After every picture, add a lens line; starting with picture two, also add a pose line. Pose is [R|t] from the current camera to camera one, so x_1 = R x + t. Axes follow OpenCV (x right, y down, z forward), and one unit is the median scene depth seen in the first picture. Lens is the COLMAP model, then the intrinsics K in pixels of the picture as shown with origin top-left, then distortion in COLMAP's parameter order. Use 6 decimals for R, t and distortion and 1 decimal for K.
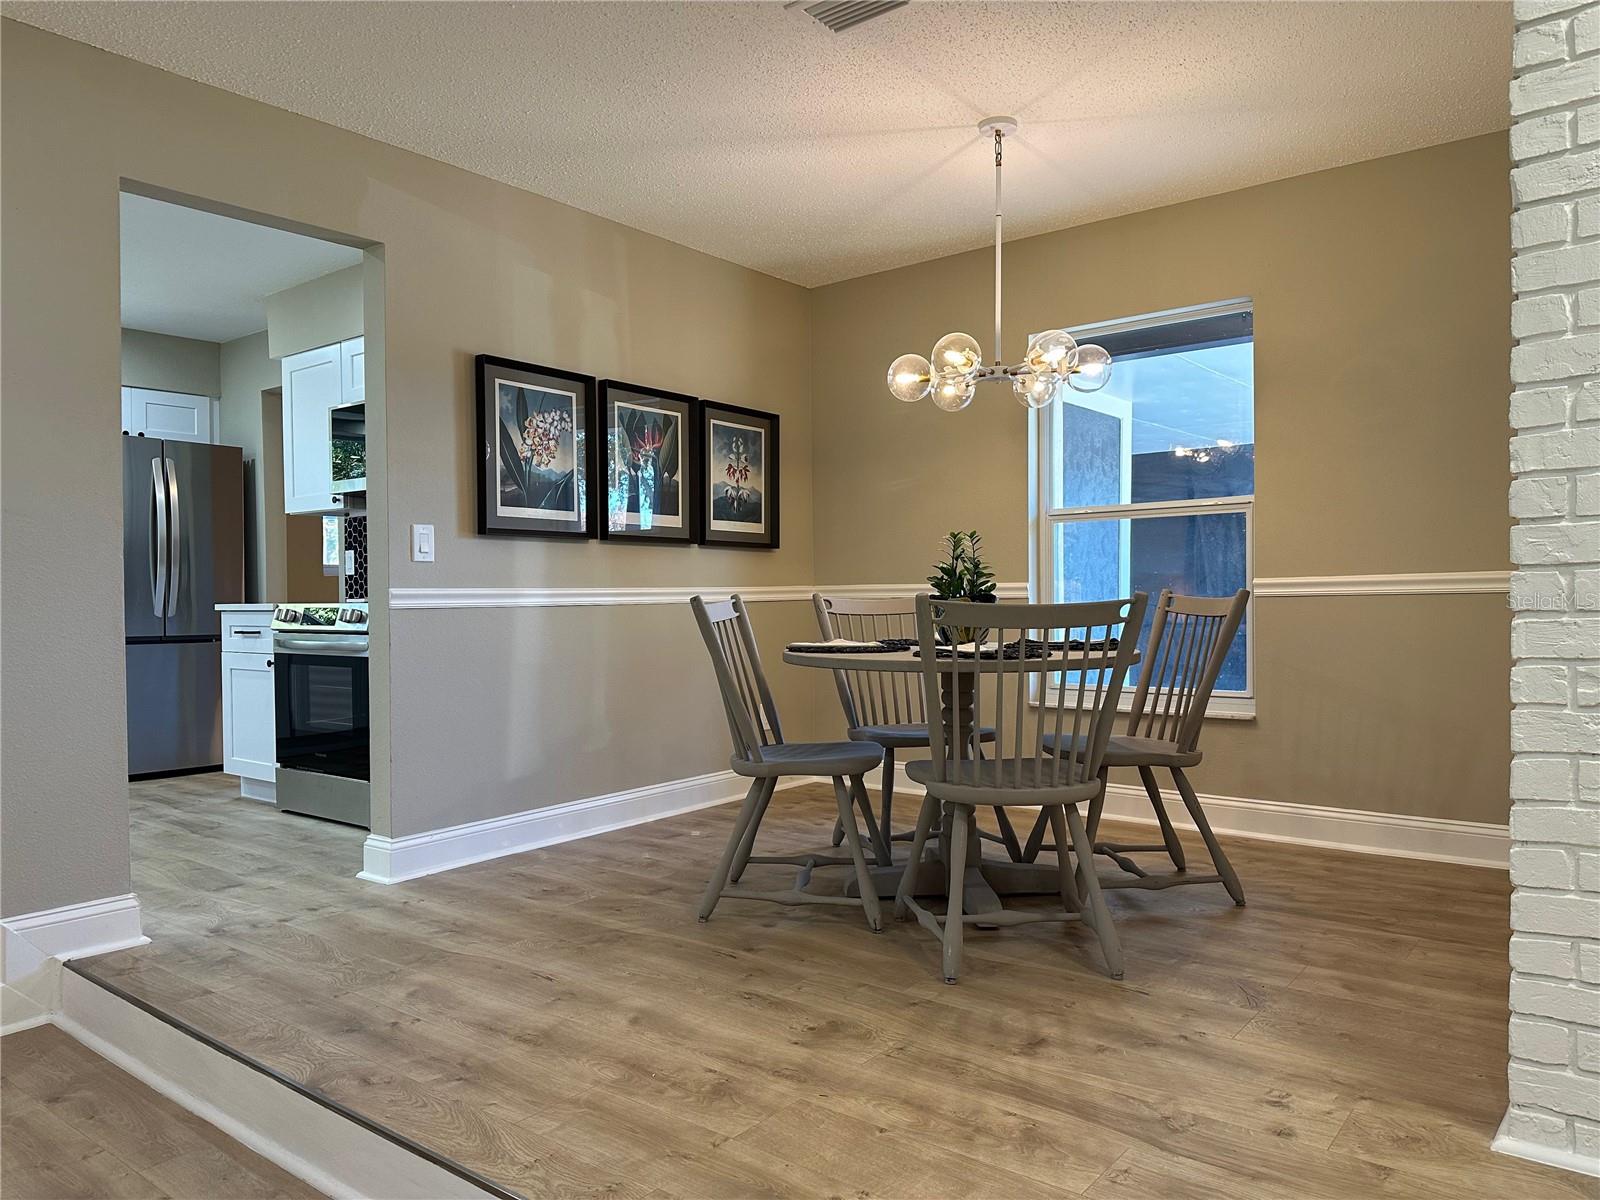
lens RADIAL K [[1110.3, 0, 797.2], [0, 1110.3, 606.6], [0, 0, 1]] dist [0.021716, -0.025106]
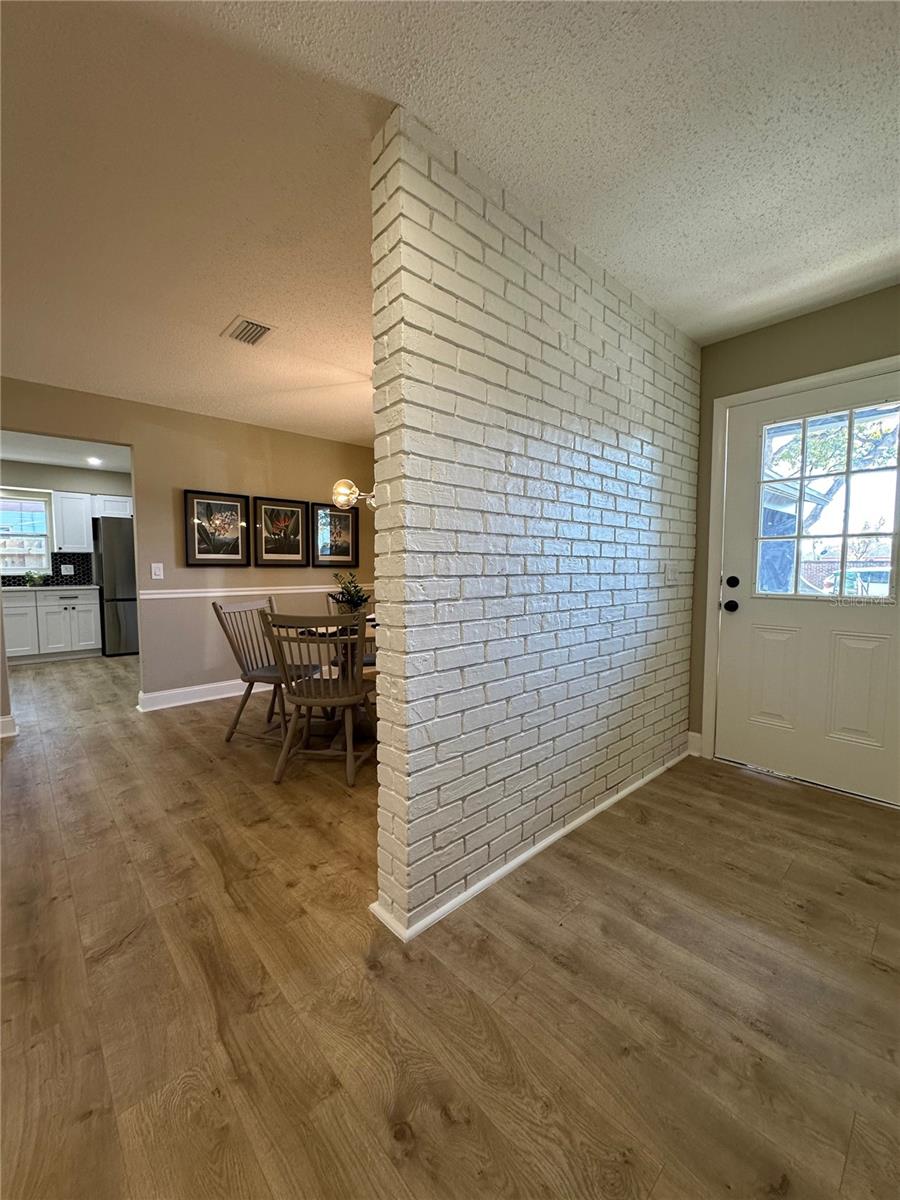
lens RADIAL K [[477.2, 0, 448.2], [0, 477.2, 600.1], [0, 0, 1]] dist [-0.005585, 0.001279]
pose [[0.986331, 0.020630, -0.163479, 0.485333], [-0.010721, 0.998064, 0.061267, -0.070186], [0.164426, -0.058677, 0.984643, 0.107951]]
